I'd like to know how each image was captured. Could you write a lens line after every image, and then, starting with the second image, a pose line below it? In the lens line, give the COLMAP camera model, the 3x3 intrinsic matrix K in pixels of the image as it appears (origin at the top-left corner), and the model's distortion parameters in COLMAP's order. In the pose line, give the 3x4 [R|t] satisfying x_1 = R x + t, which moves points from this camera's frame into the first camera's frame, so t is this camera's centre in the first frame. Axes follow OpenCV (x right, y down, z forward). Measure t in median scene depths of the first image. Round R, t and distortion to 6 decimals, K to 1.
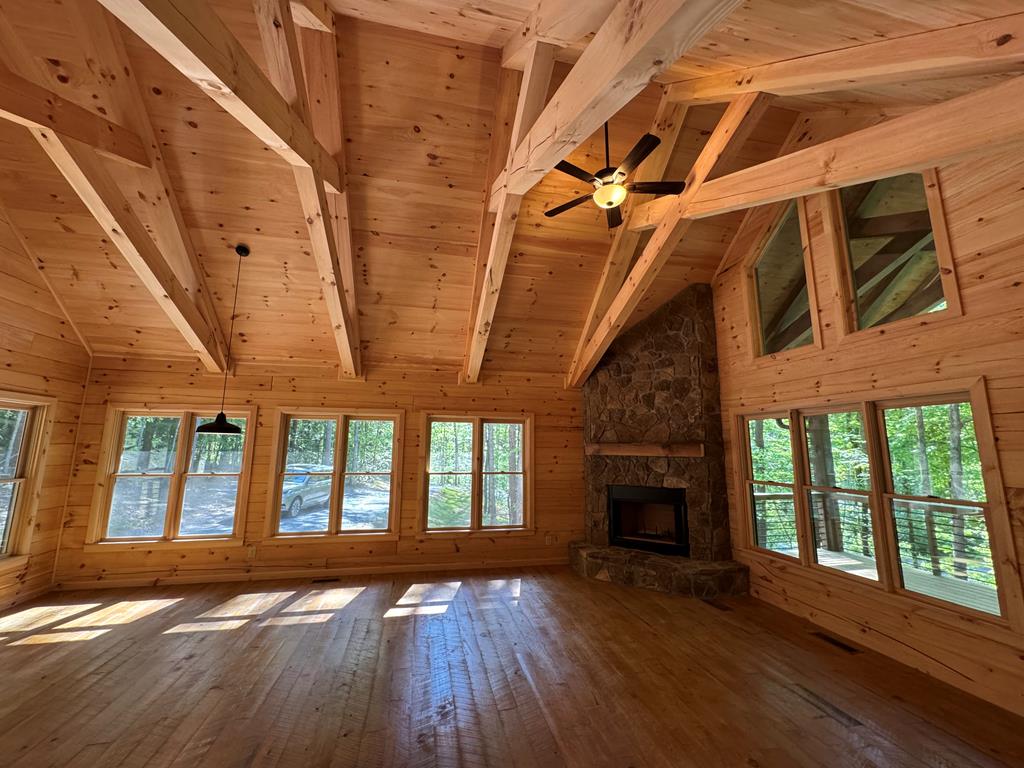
lens RADIAL K [[410.4, 0, 511.4], [0, 410.4, 380.7], [0, 0, 1]] dist [-0.003672, 0.000352]
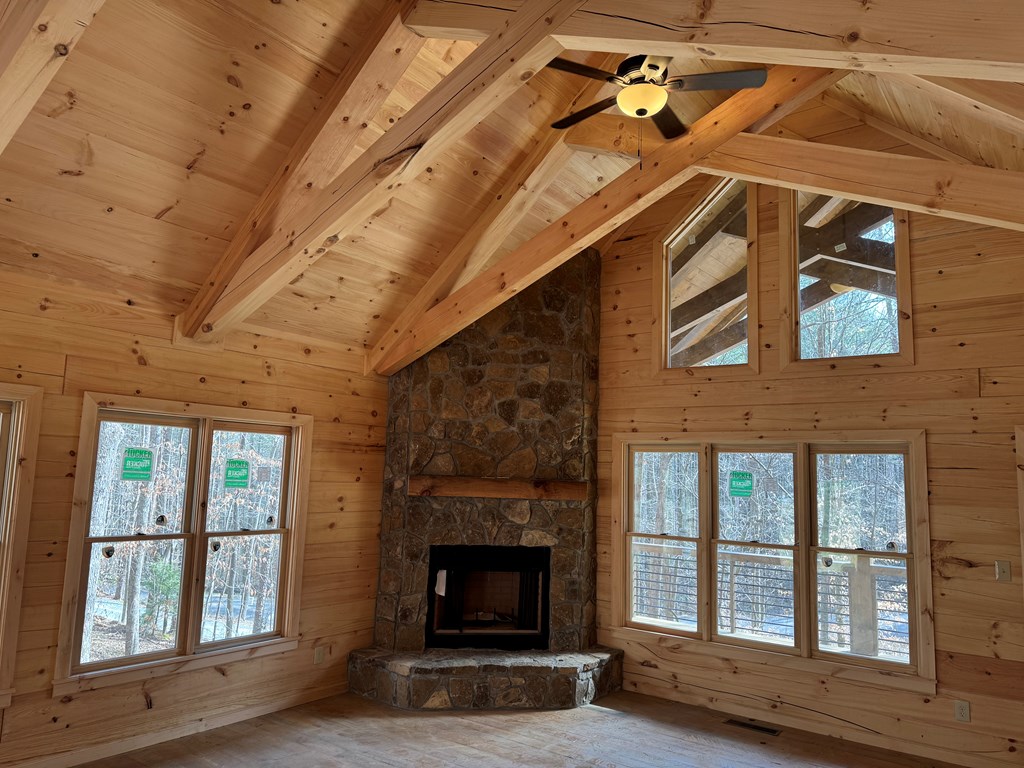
lens RADIAL K [[713.7, 0, 510.5], [0, 713.7, 385.8], [0, 0, 1]] dist [0.064618, -0.081026]
pose [[0.753454, 0.099880, 0.649870, -0.428808], [-0.131723, 0.991287, 0.000366, 0.009001], [-0.644171, -0.085878, 0.760045, 0.178385]]
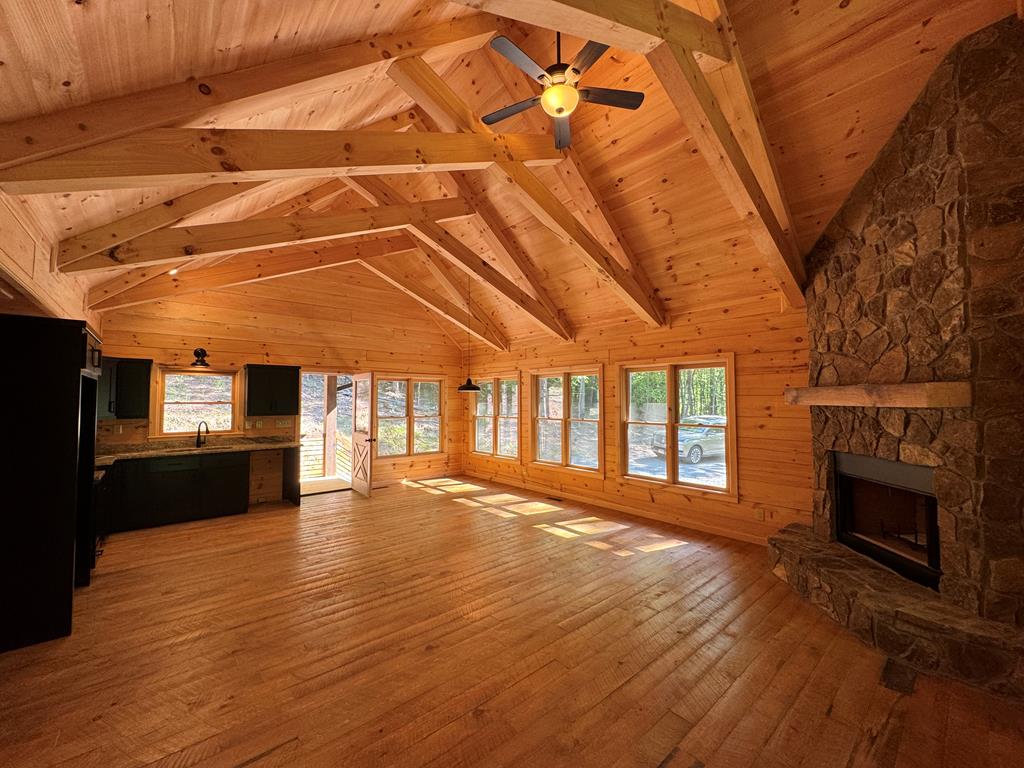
lens RADIAL K [[410.4, 0, 508.0], [0, 410.4, 381.5], [0, 0, 1]] dist [-0.003672, 0.000352]
pose [[0.467831, -0.049793, -0.882414, 0.654279], [0.149920, 0.988414, 0.023709, 0.061926], [0.871010, -0.143383, 0.469876, 0.306186]]
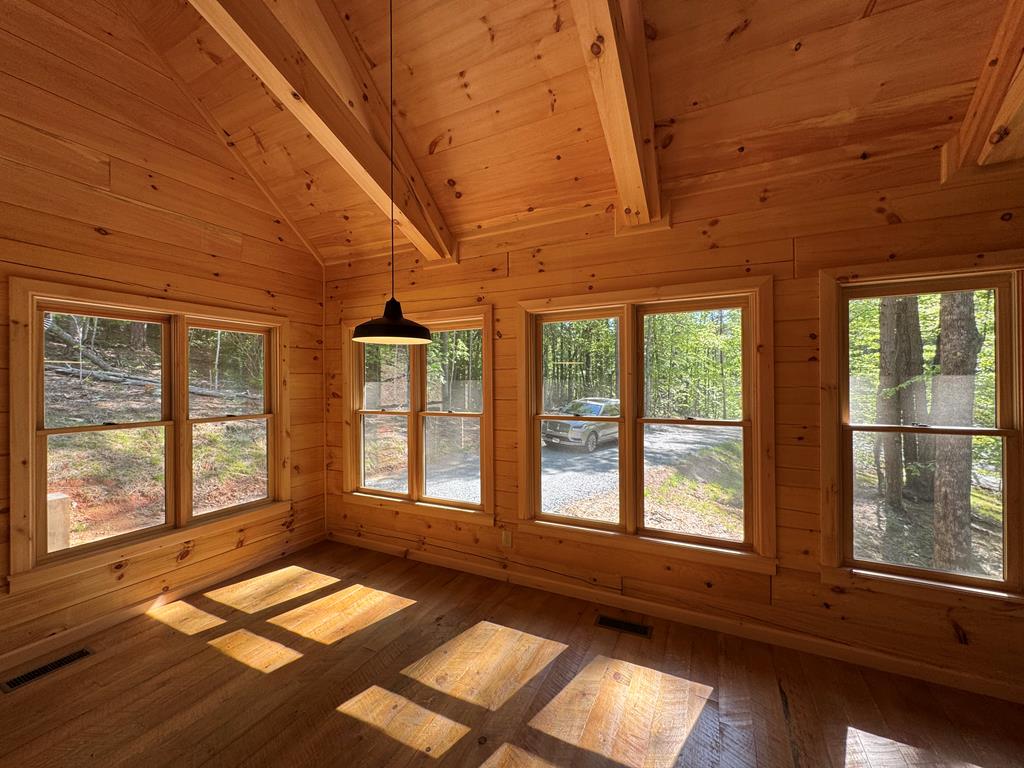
lens RADIAL K [[410.4, 0, 510.0], [0, 410.4, 382.0], [0, 0, 1]] dist [-0.003672, 0.000352]
pose [[0.776702, -0.014225, -0.629708, -0.234727], [0.115596, 0.985984, 0.120307, 0.110015], [0.619170, -0.166235, 0.767460, 0.568952]]
